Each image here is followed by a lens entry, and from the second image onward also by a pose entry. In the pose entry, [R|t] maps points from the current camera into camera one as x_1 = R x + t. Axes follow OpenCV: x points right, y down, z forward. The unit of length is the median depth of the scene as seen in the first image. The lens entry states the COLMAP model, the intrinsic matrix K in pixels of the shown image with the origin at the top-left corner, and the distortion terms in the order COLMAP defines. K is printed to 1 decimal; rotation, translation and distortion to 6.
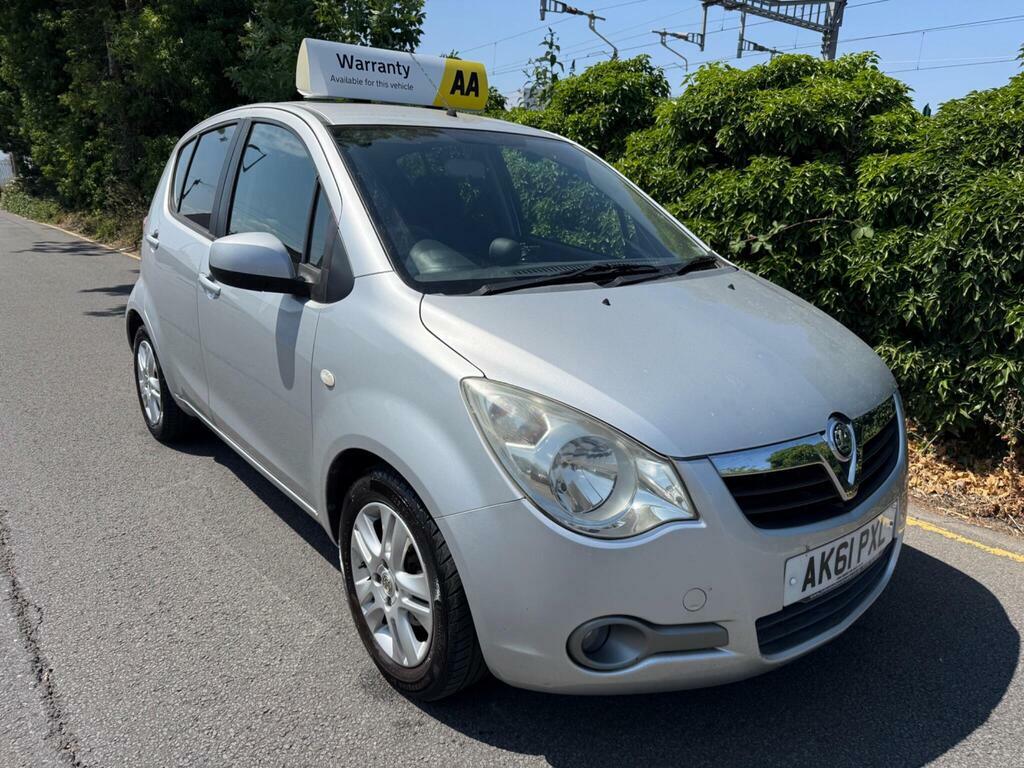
lens RADIAL K [[730.2, 0, 513.6], [0, 730.2, 377.6], [0, 0, 1]] dist [0.018230, -0.023958]
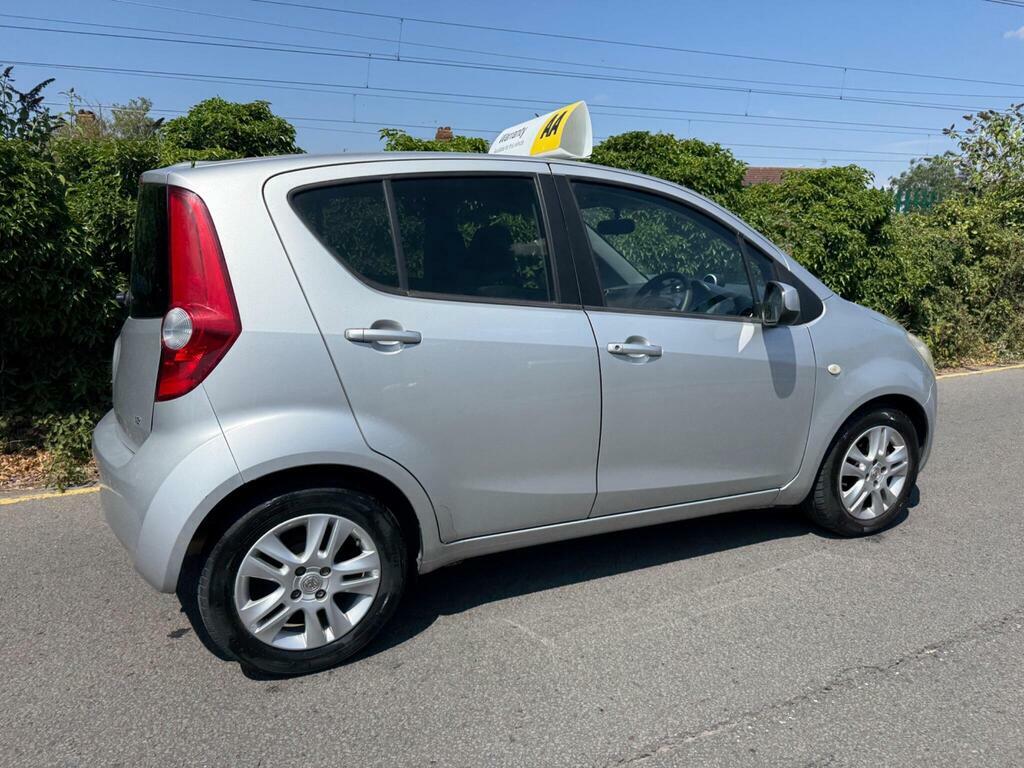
lens RADIAL K [[730.2, 0, 518.2], [0, 730.2, 376.2], [0, 0, 1]] dist [0.018230, -0.023958]
pose [[0.235969, -0.207845, 0.949273, -1.200212], [0.251433, 0.956653, 0.146960, -0.241307], [-0.938669, 0.204000, 0.277999, 0.784343]]
